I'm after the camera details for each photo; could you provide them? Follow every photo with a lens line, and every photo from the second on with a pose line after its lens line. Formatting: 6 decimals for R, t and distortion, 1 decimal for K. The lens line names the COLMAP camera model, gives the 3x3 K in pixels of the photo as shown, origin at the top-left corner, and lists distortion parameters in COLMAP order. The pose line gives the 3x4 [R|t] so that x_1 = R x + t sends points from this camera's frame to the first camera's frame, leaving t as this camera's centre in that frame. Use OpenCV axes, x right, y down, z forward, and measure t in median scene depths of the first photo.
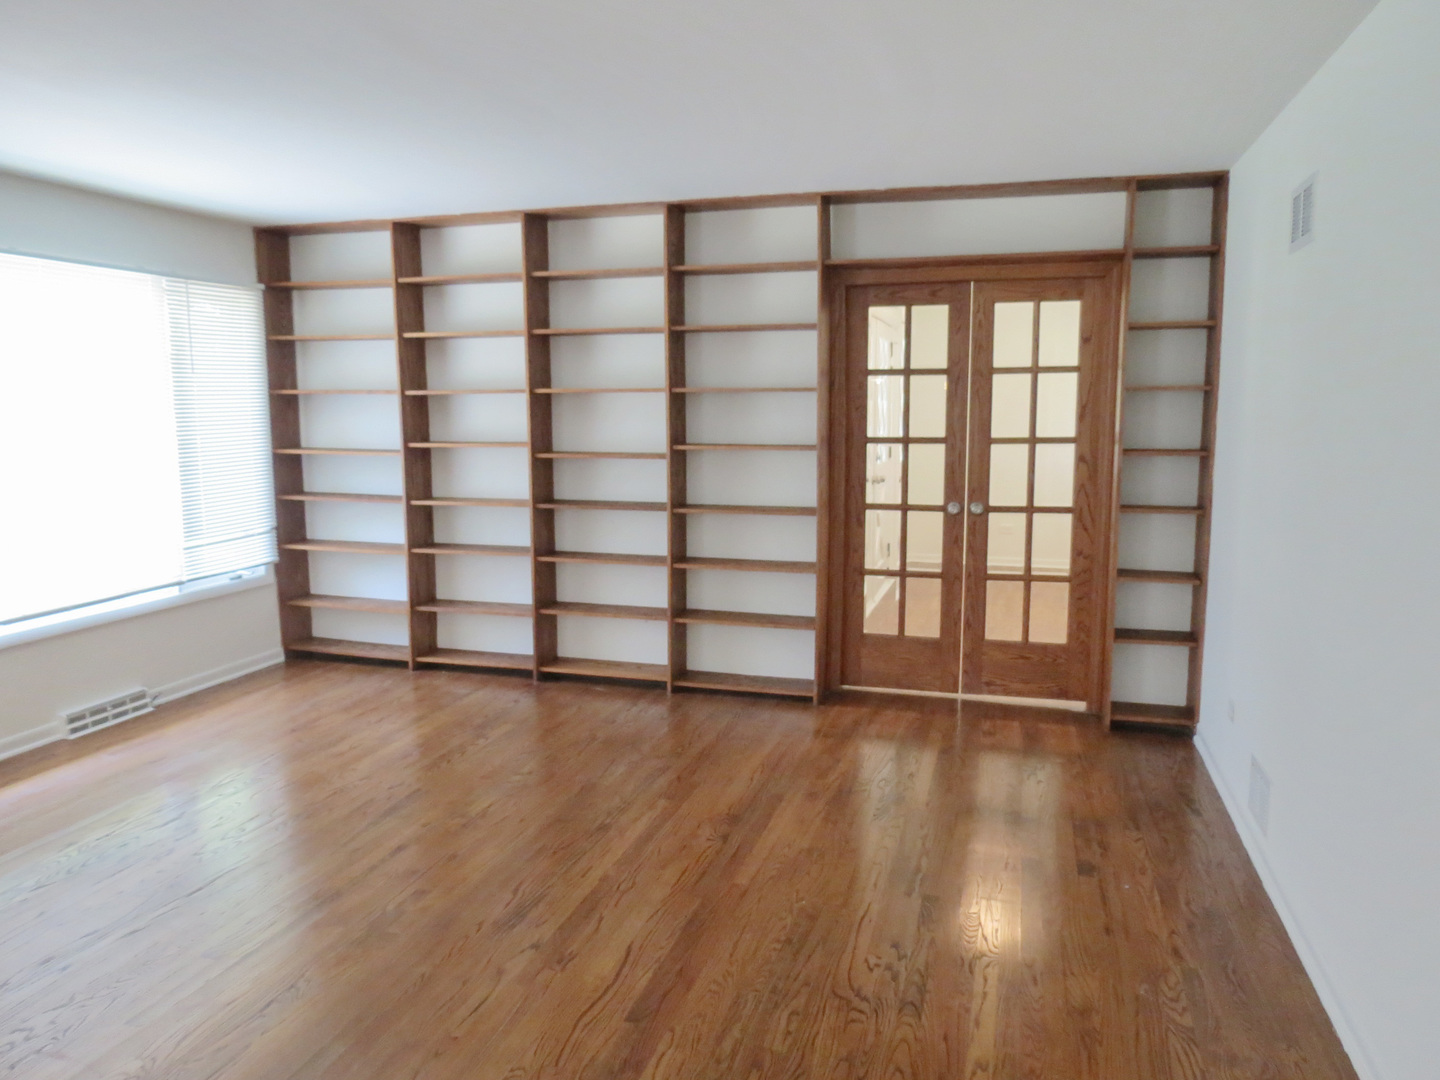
lens RADIAL K [[1023.5, 0, 708.0], [0, 1023.5, 536.3], [0, 0, 1]] dist [-0.036595, 0.019910]
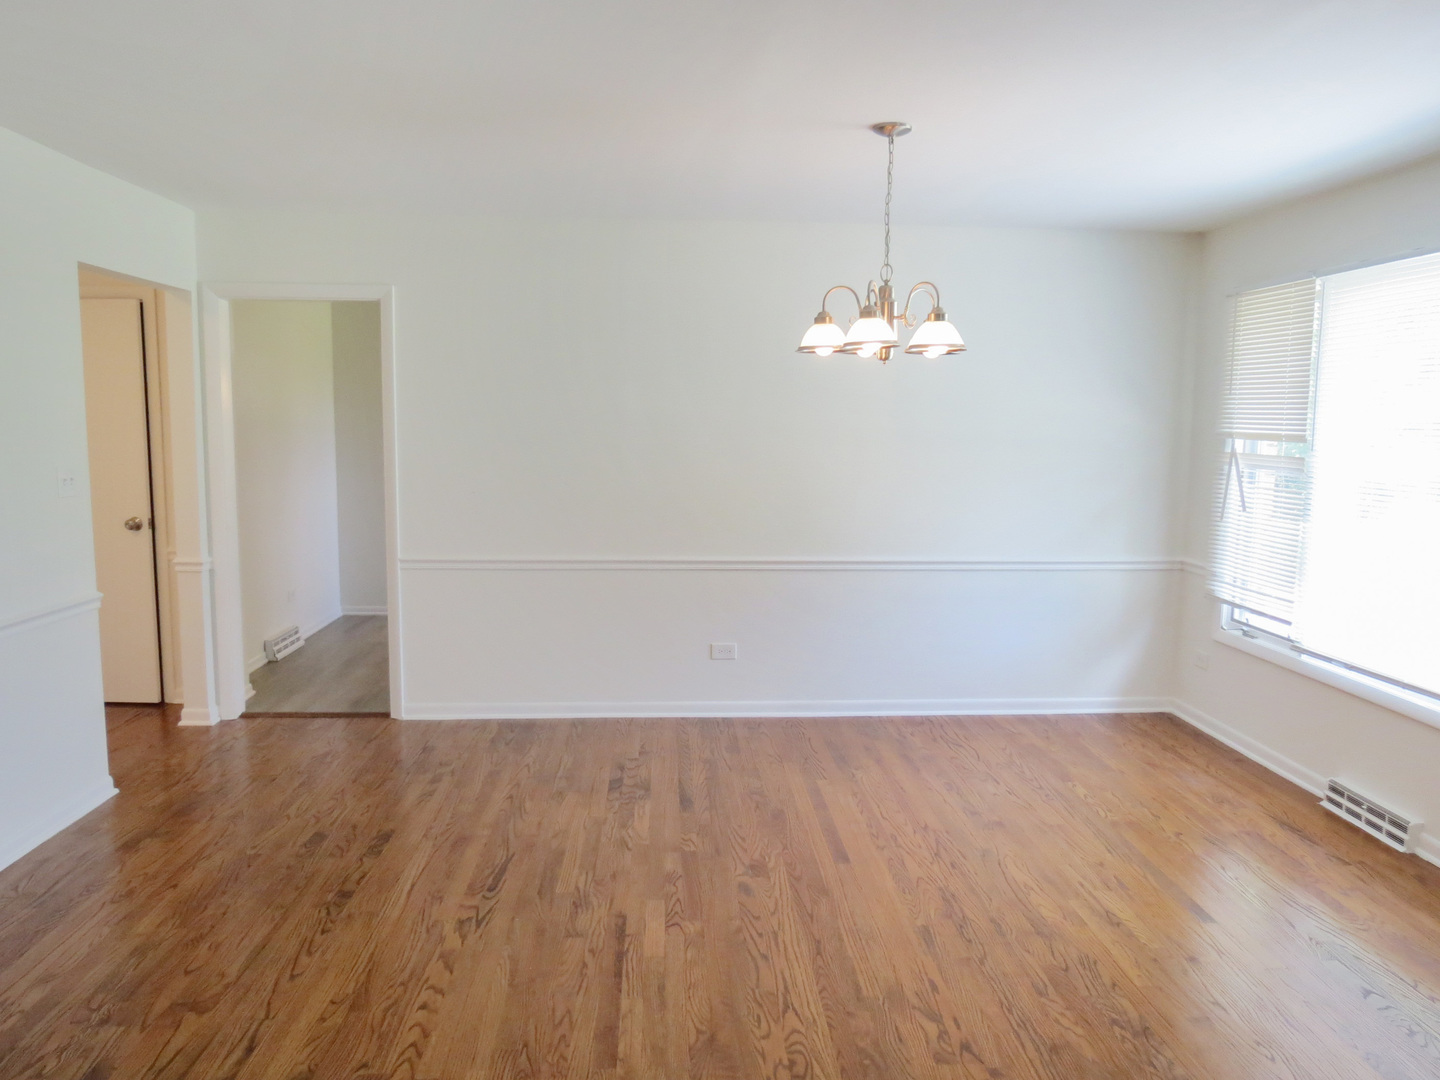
lens RADIAL K [[1023.5, 0, 724.1], [0, 1023.5, 538.1], [0, 0, 1]] dist [-0.036595, 0.019910]
pose [[-0.929264, 0.038965, -0.367355, 0.069374], [-0.052627, 0.970315, 0.236048, -0.085636], [0.365647, 0.238684, -0.899629, 0.647669]]
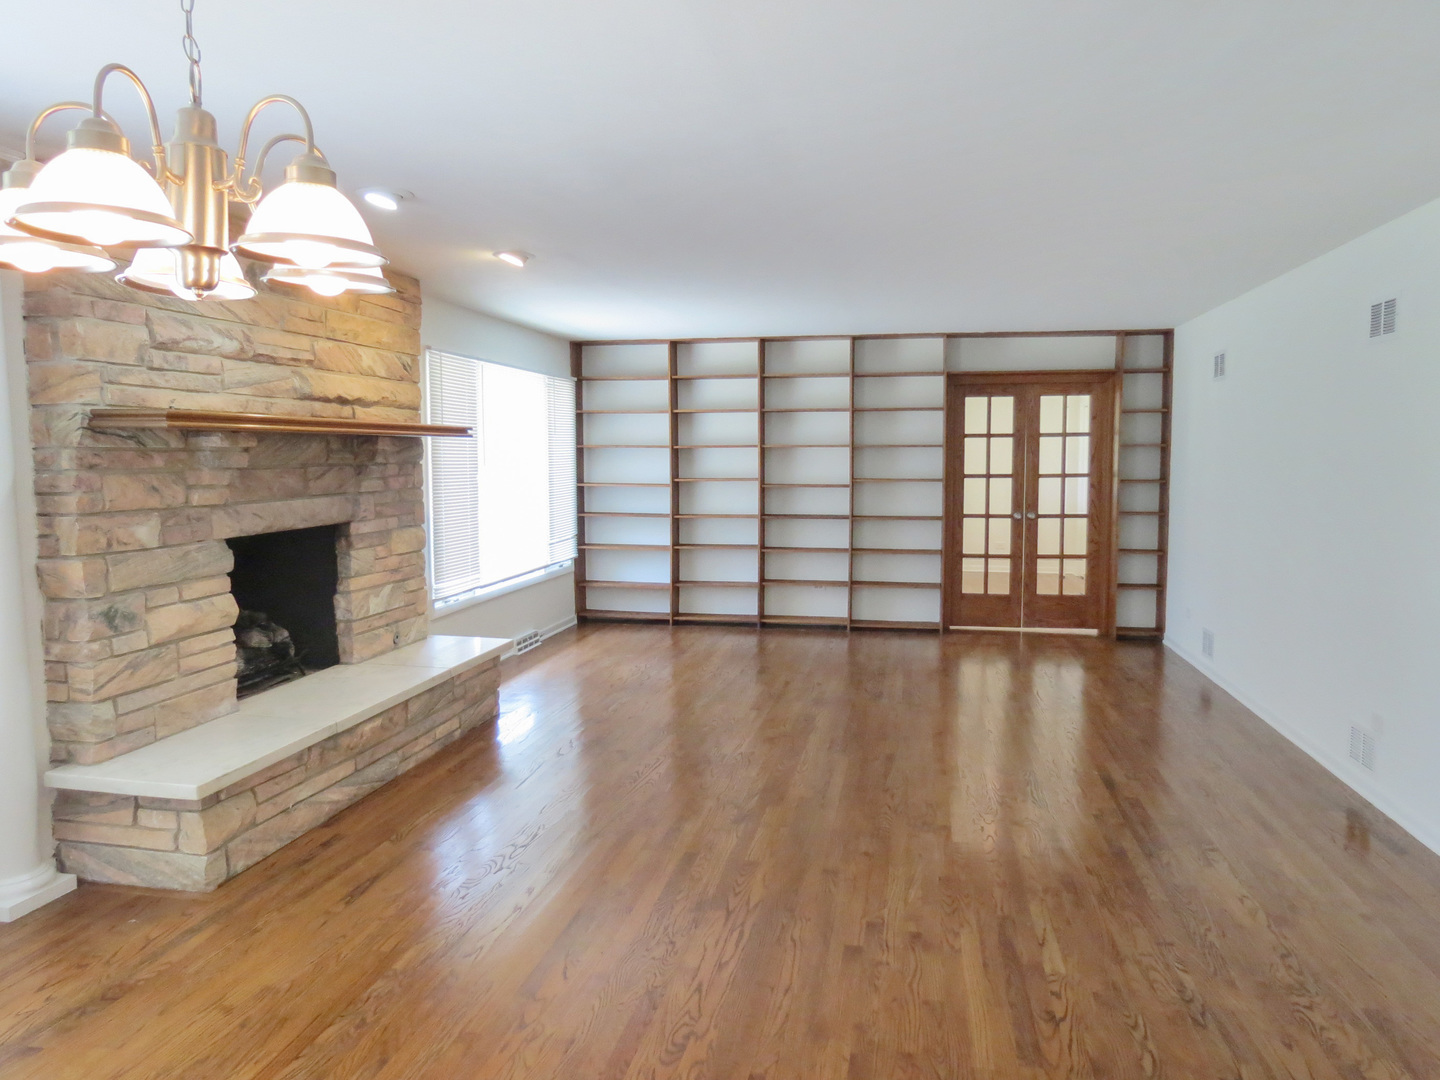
lens RADIAL K [[1023.5, 0, 725.6], [0, 1023.5, 539.3], [0, 0, 1]] dist [-0.036595, 0.019910]
pose [[0.993198, -0.007984, 0.116166, -0.436179], [0.013753, 0.998707, -0.048949, 0.086935], [-0.115625, 0.050214, 0.992023, -0.614443]]
